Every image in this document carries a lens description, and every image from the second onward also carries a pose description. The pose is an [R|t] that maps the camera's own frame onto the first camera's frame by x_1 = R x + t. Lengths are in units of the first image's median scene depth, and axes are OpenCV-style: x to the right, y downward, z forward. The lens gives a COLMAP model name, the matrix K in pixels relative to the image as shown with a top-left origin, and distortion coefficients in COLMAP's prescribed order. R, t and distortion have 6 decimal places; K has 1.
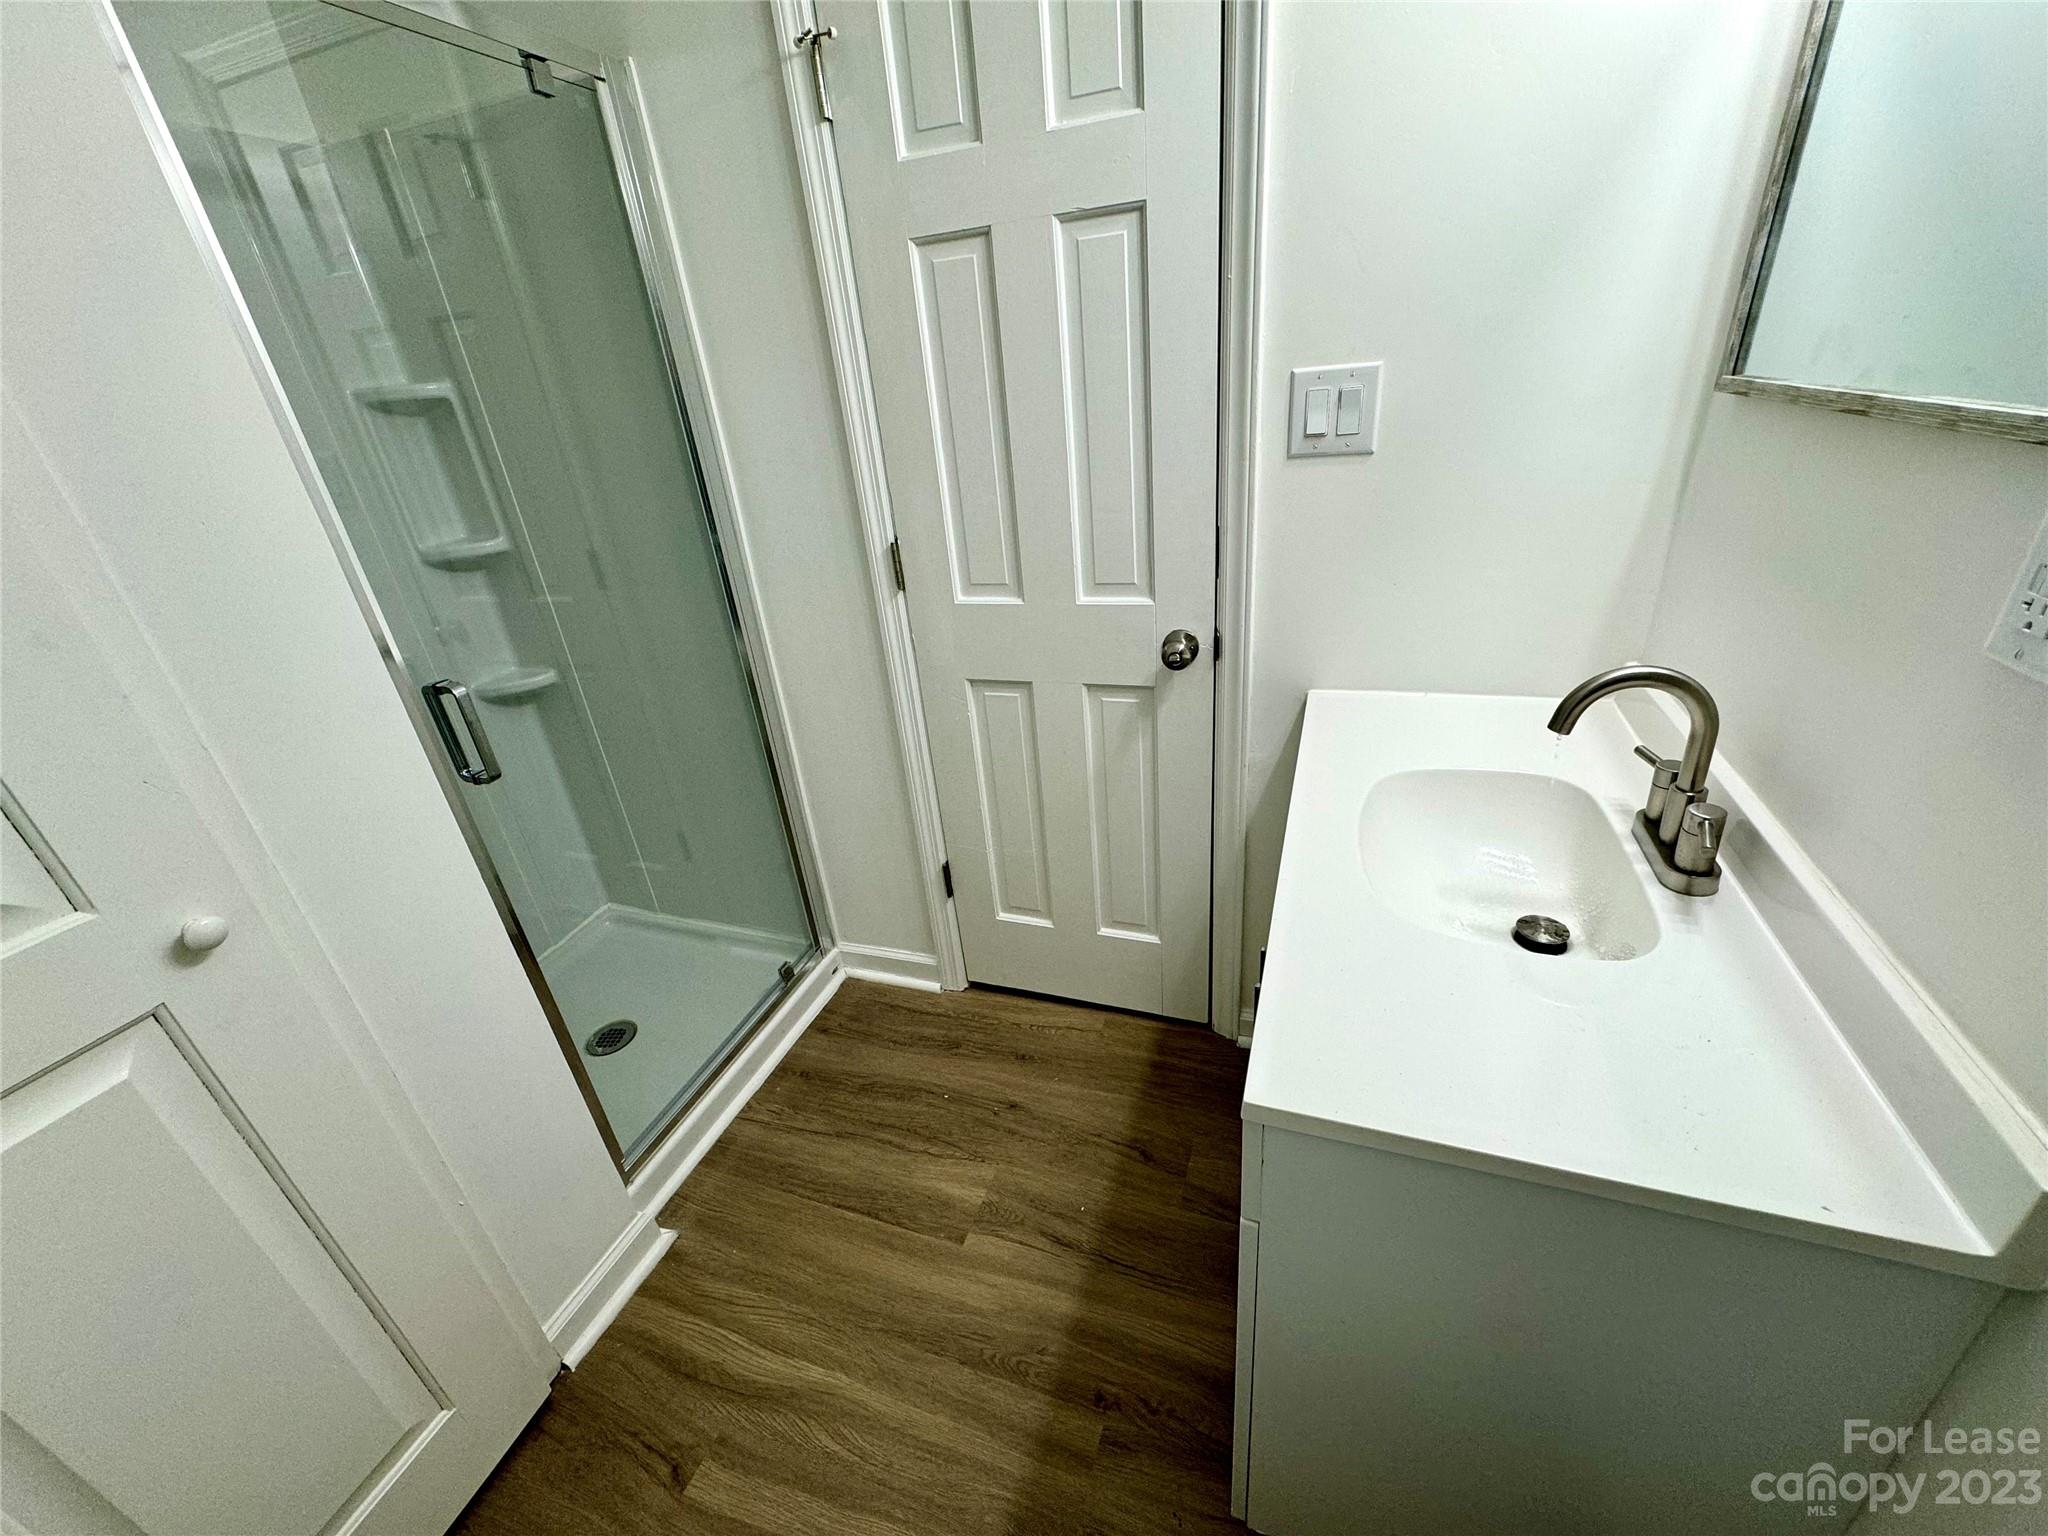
lens RADIAL K [[811.4, 0, 1027.6], [0, 811.4, 764.5], [0, 0, 1]] dist [-0.003886, 0.001231]
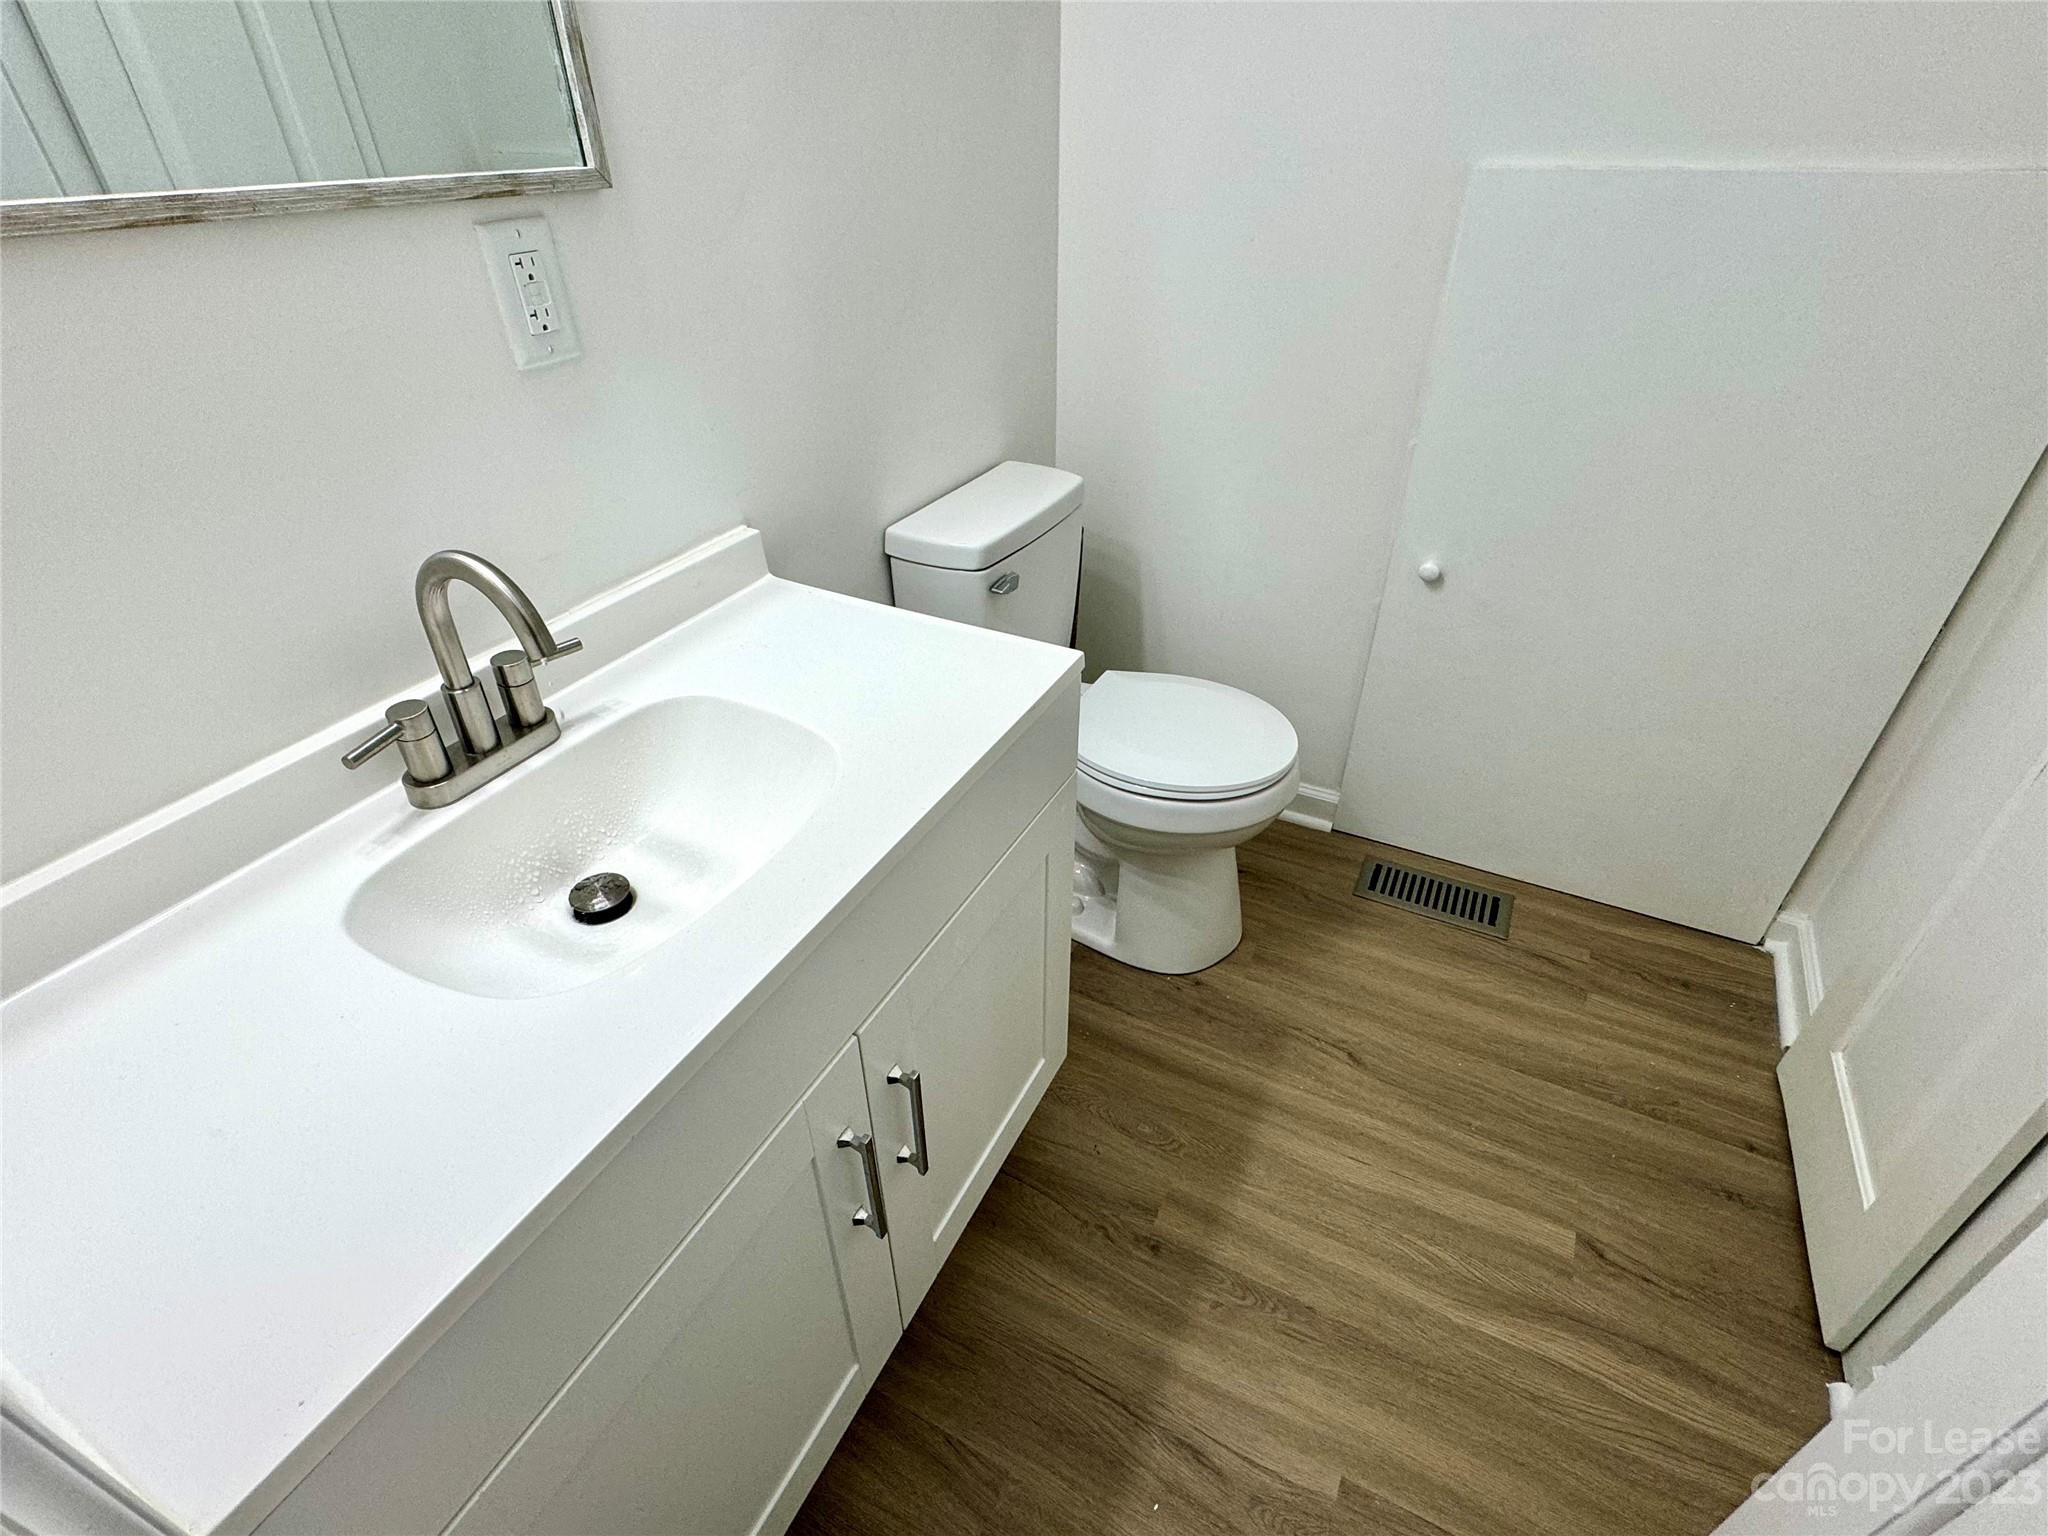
lens RADIAL K [[966.5, 0, 1023.6], [0, 966.5, 769.4], [0, 0, 1]] dist [0.018232, 0.000295]
pose [[-0.987107, 0.007660, 0.159879, 0.051398], [0.142542, 0.496456, 0.856279, -0.476593], [-0.072814, 0.868028, -0.491147, 1.026857]]
